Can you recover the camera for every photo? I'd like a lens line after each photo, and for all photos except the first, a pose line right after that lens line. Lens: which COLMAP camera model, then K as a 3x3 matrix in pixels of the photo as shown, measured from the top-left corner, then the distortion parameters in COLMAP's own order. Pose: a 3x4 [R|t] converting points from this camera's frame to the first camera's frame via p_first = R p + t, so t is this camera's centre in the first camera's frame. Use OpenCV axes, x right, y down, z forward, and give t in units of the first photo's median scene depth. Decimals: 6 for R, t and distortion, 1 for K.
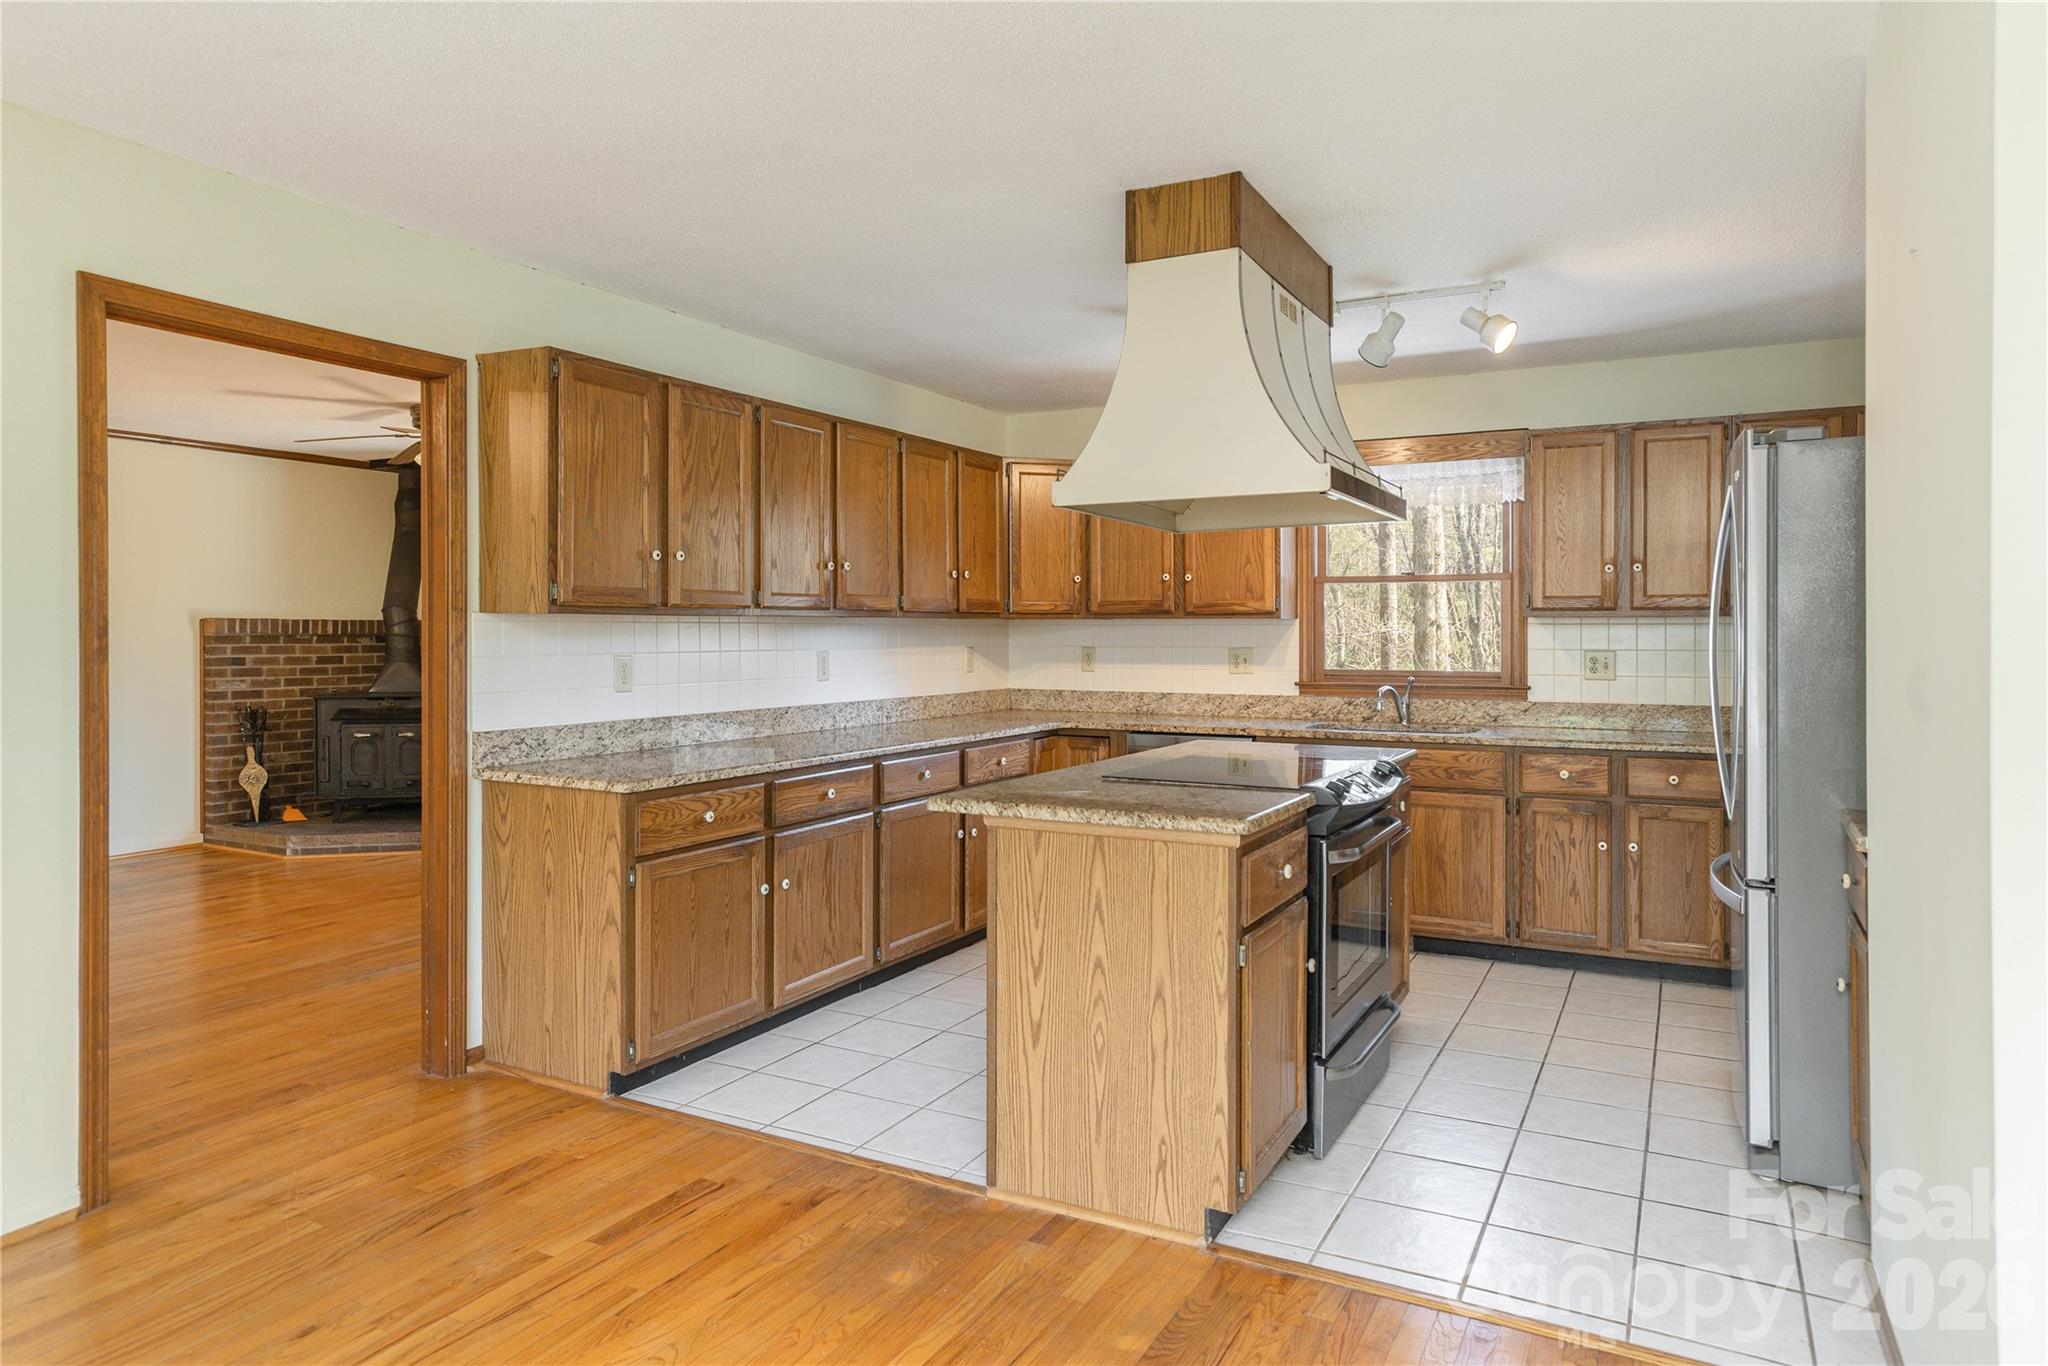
lens RADIAL K [[1280.5, 0, 1038.6], [0, 1280.5, 664.2], [0, 0, 1]] dist [-0.003822, 0.001889]
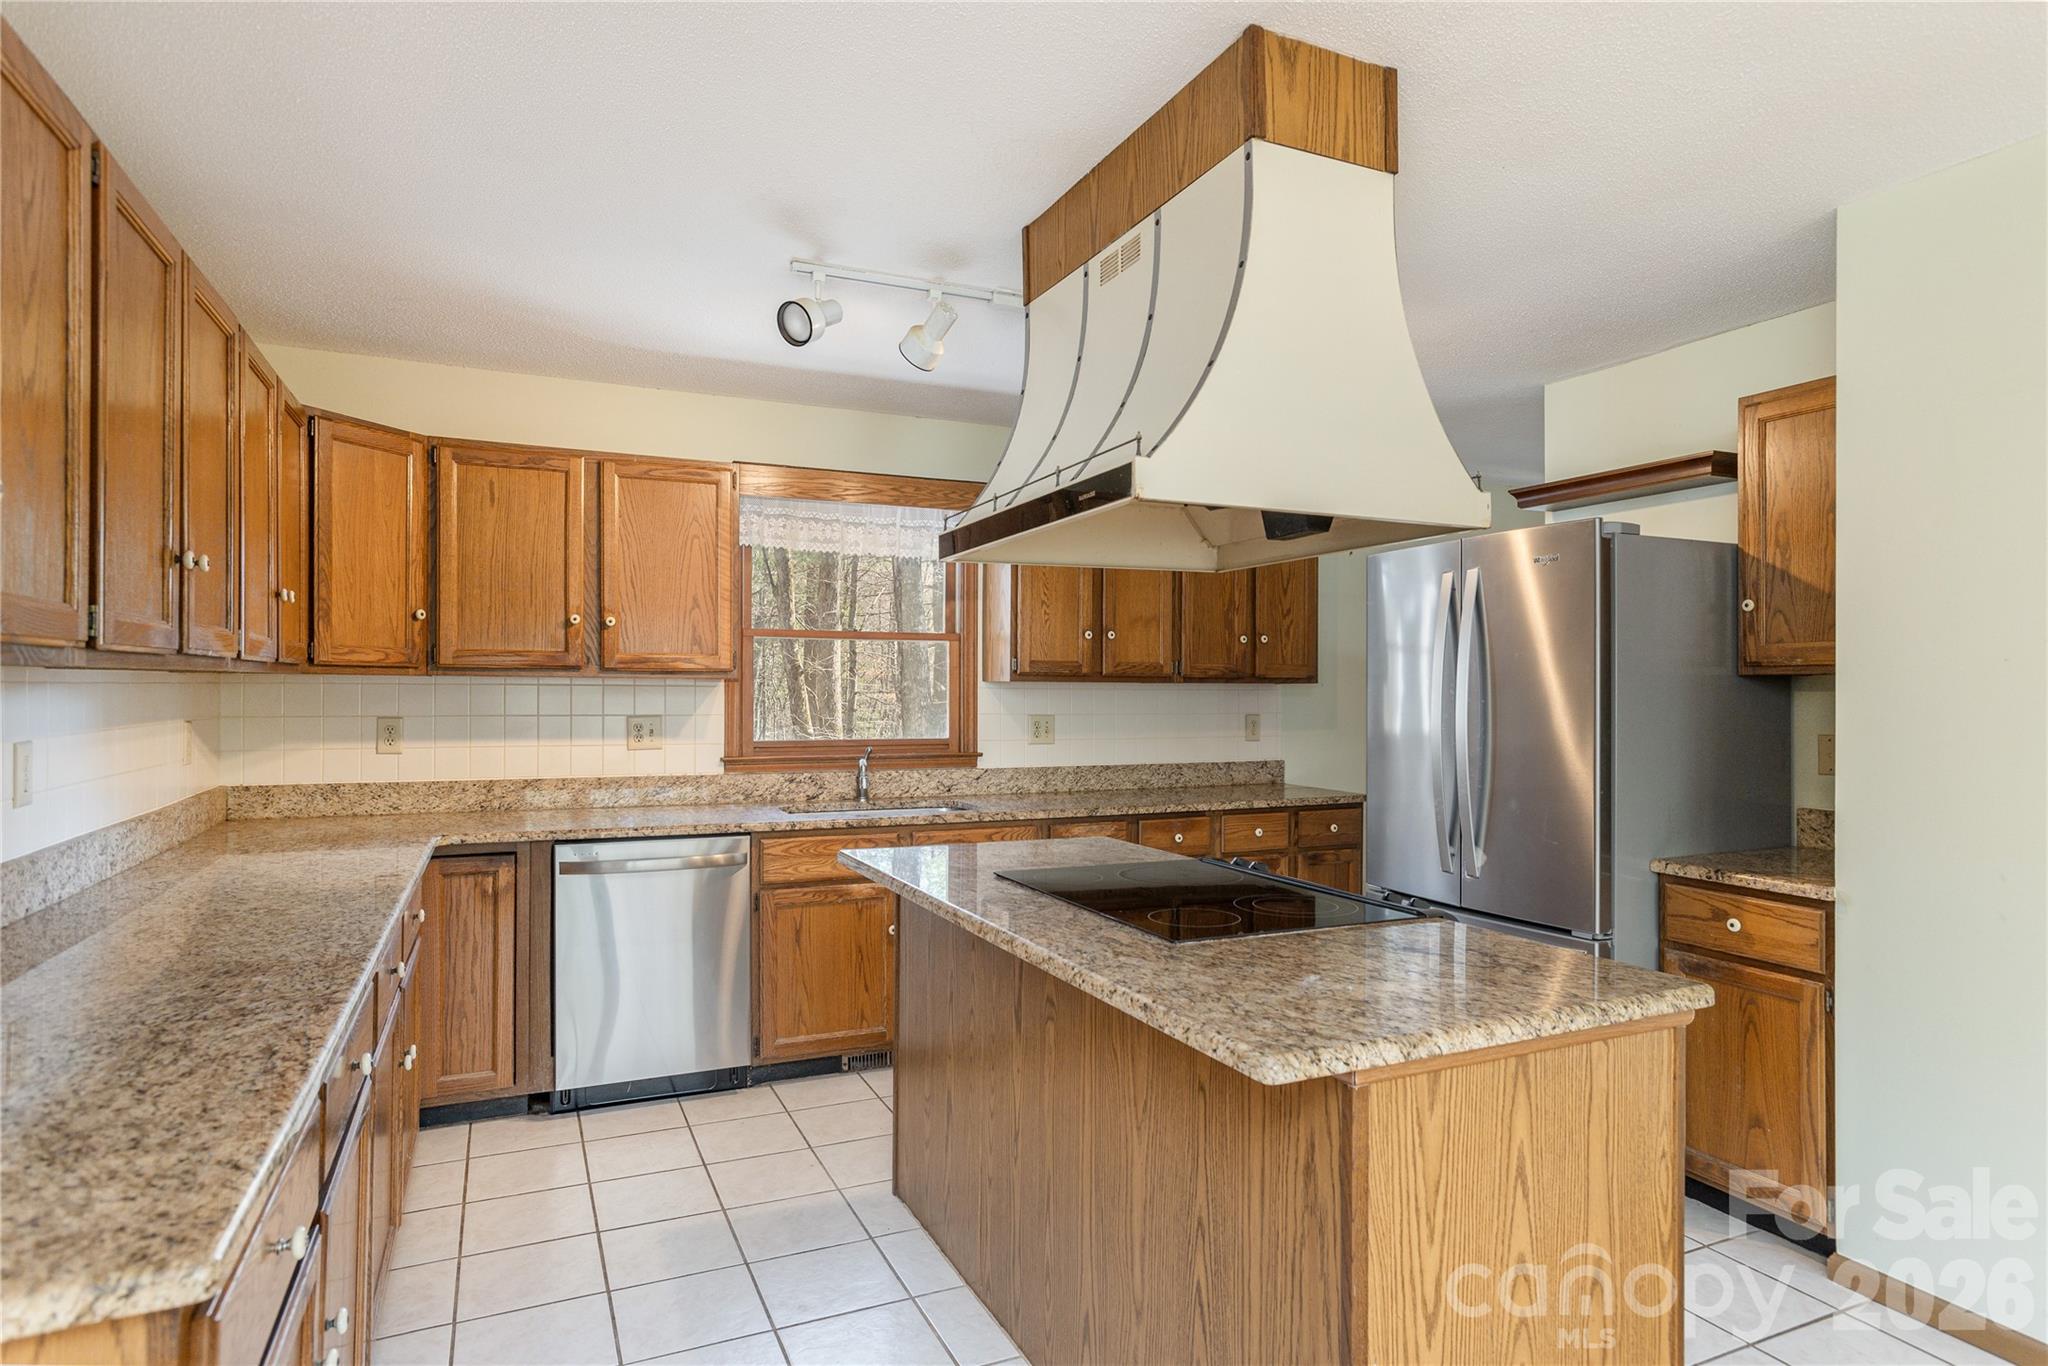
lens RADIAL K [[1127.2, 0, 1012.3], [0, 1127.2, 688.7], [0, 0, 1]] dist [-0.011830, 0.001142]
pose [[0.597758, 0.003255, 0.801670, -0.258751], [0.014580, 0.999782, -0.014930, -0.016282], [-0.801544, 0.020613, 0.597581, 0.435556]]
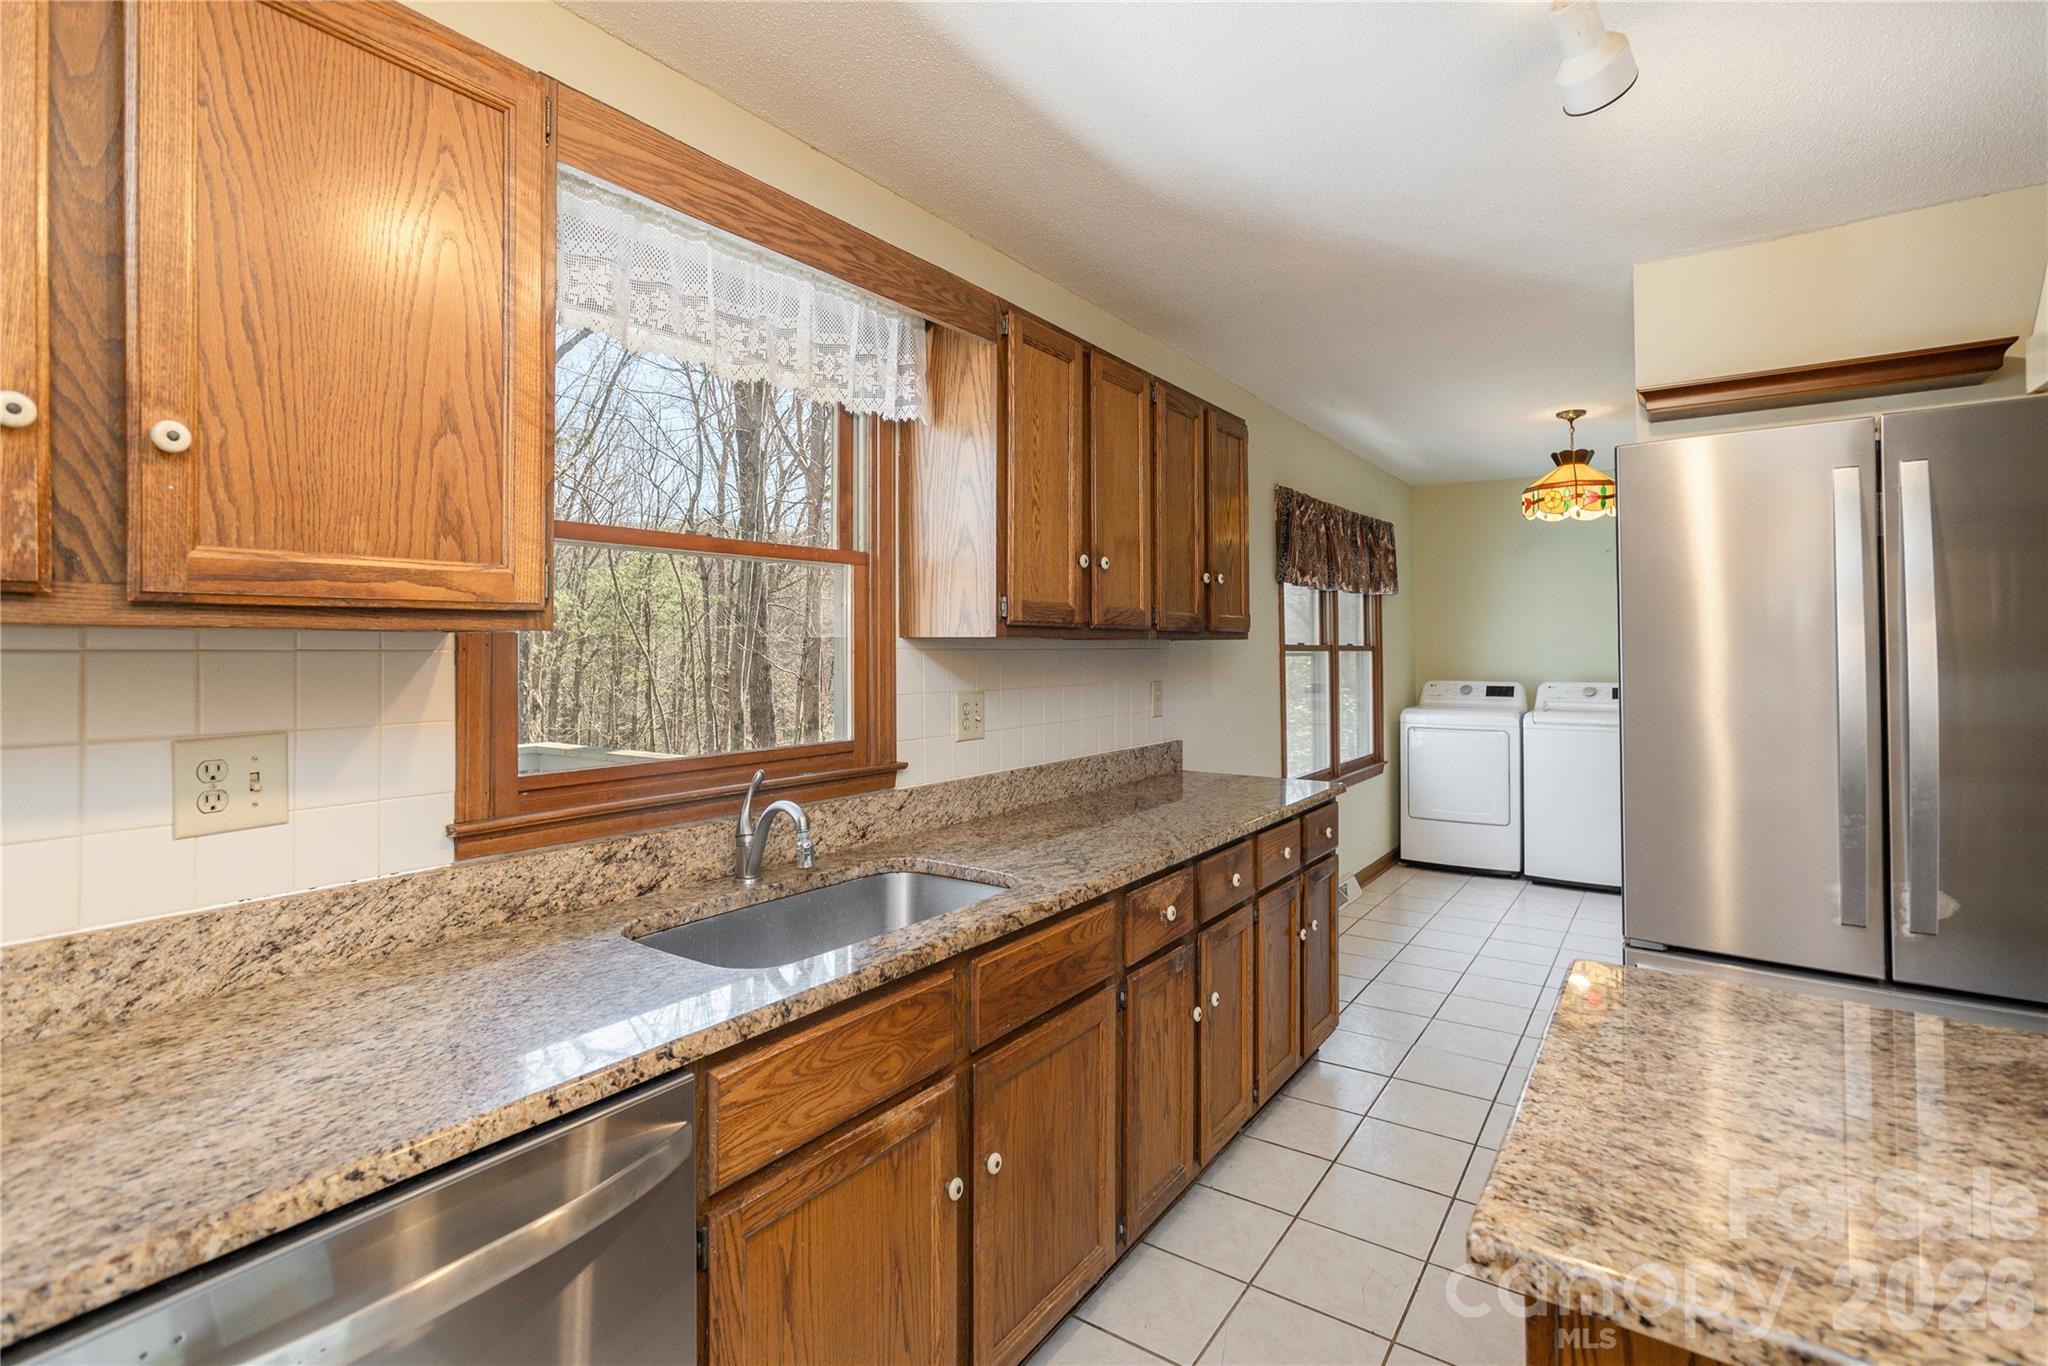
lens RADIAL K [[986.8, 0, 961.6], [0, 986.8, 645.3], [0, 0, 1]] dist [-0.011194, 0.005836]
pose [[0.124190, 0.000191, 0.992258, -0.031656], [0.024637, 0.999691, -0.003276, -0.028477], [-0.991953, 0.024853, 0.124147, 0.846845]]
